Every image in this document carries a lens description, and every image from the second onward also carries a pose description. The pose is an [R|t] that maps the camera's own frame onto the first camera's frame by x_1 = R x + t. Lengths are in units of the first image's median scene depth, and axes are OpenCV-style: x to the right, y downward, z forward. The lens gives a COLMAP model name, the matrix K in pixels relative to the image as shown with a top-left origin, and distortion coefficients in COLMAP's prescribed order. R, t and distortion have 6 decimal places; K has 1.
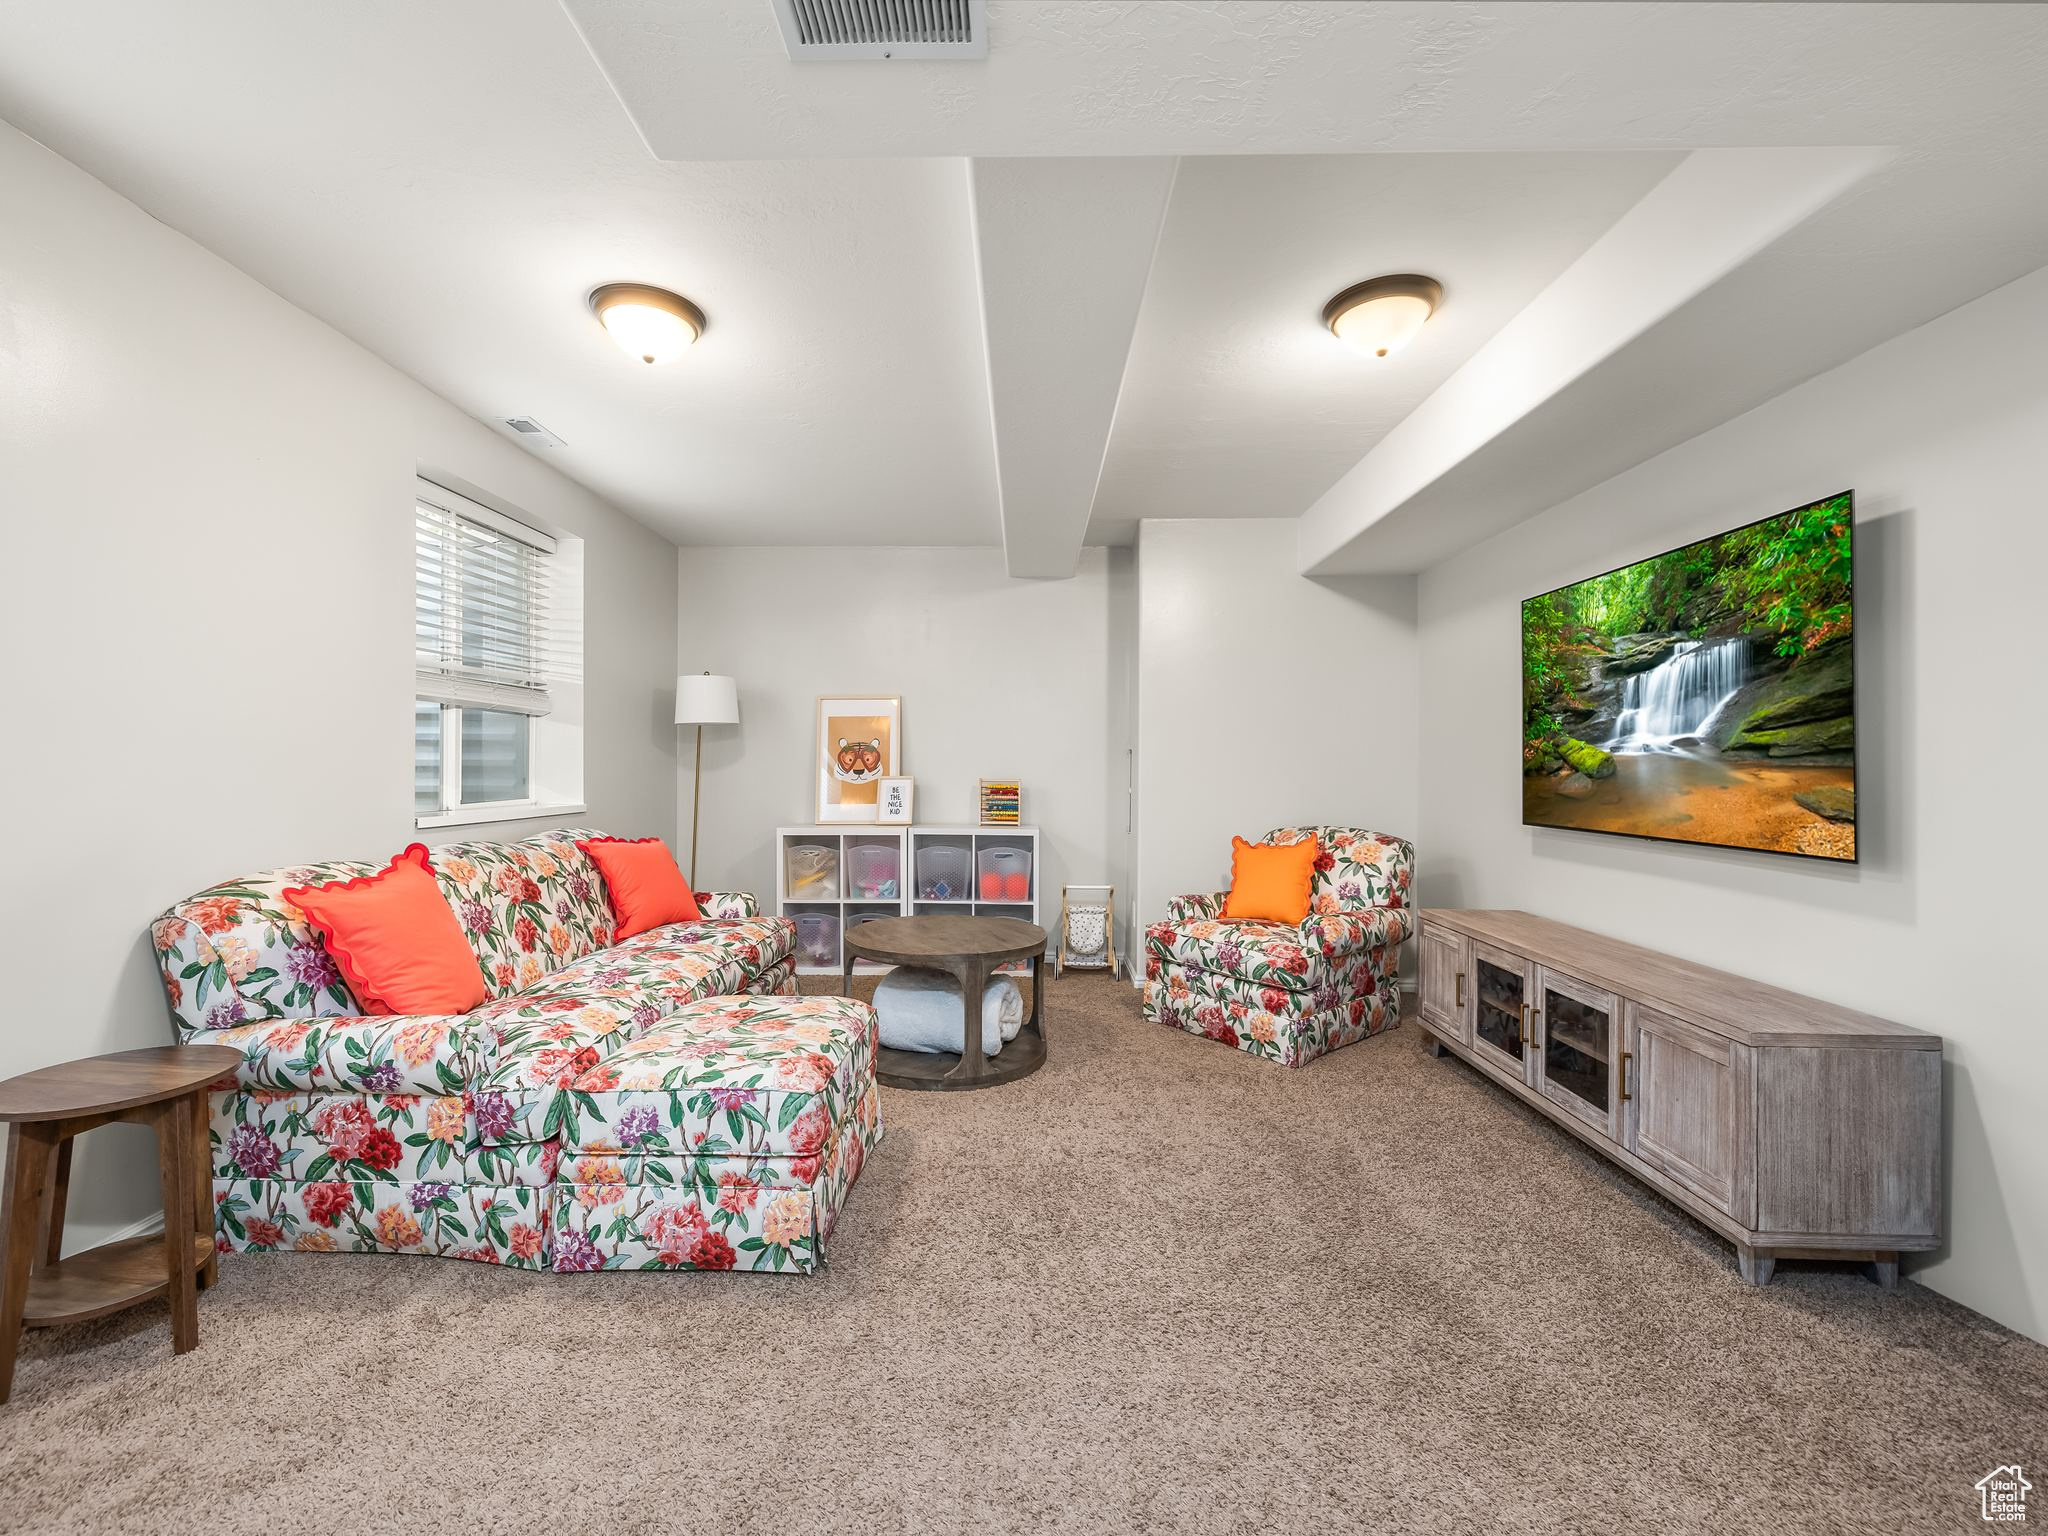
lens RADIAL K [[856.6, 0, 1079.3], [0, 856.6, 758.4], [0, 0, 1]] dist [-0.001699, 0.001224]
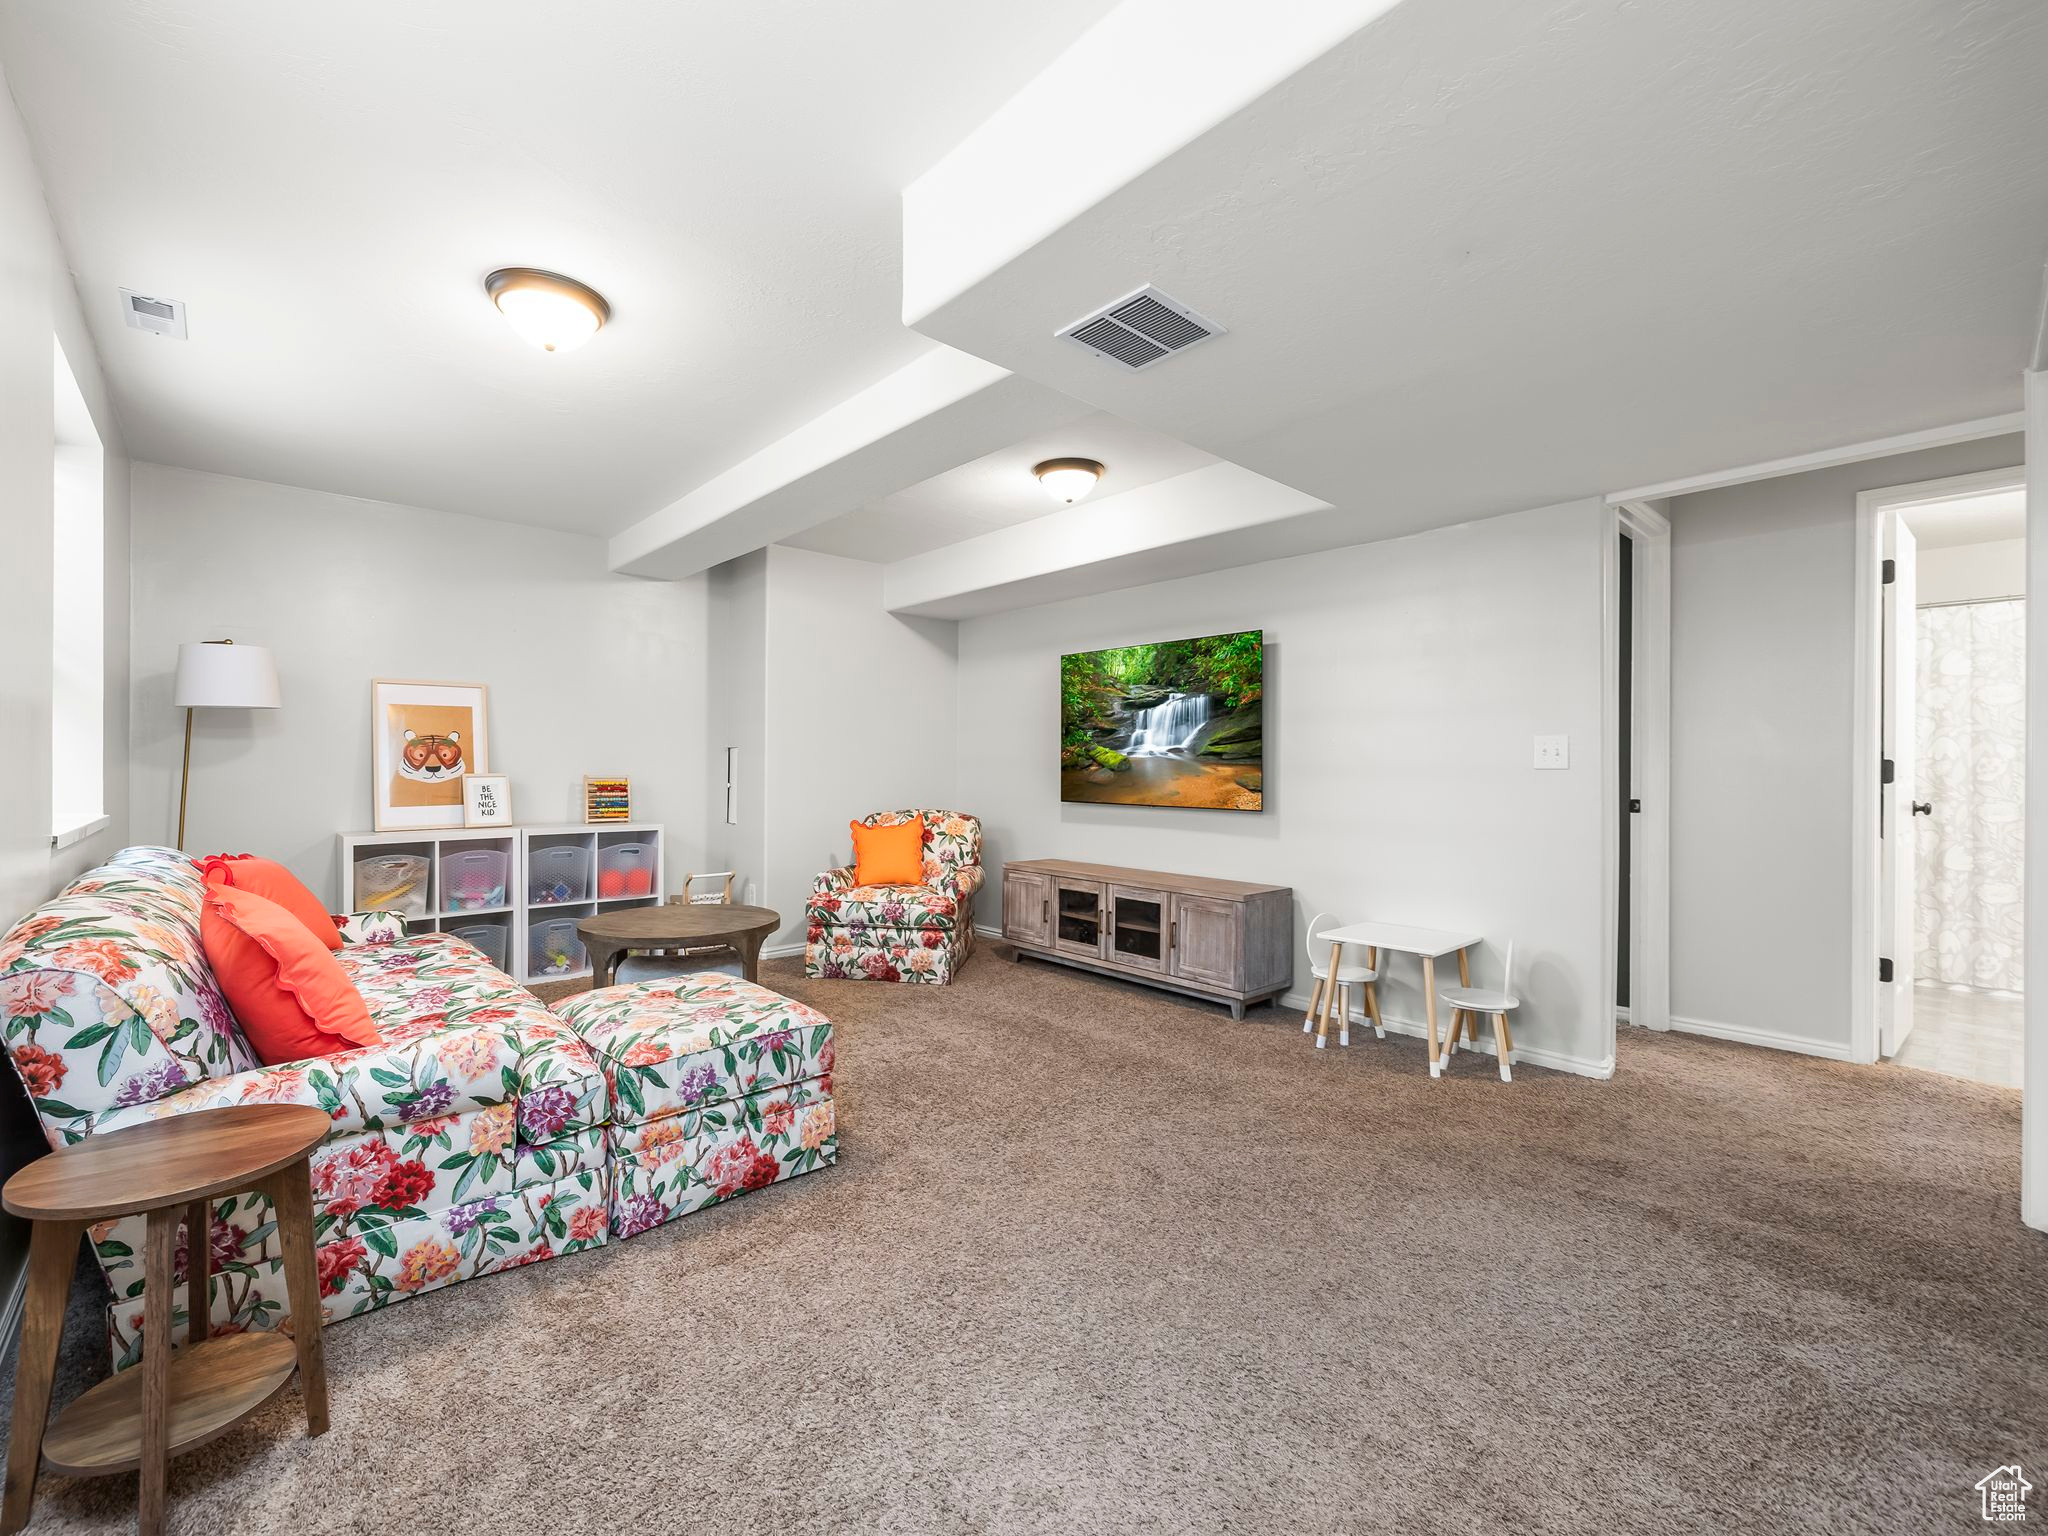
lens RADIAL K [[856.6, 0, 1020.9], [0, 856.6, 780.2], [0, 0, 1]] dist [-0.001699, 0.001224]
pose [[0.727166, -0.012638, 0.686345, -0.906433], [-0.007975, 0.999607, 0.026856, -0.001837], [-0.686415, -0.025003, 0.726780, -0.090740]]
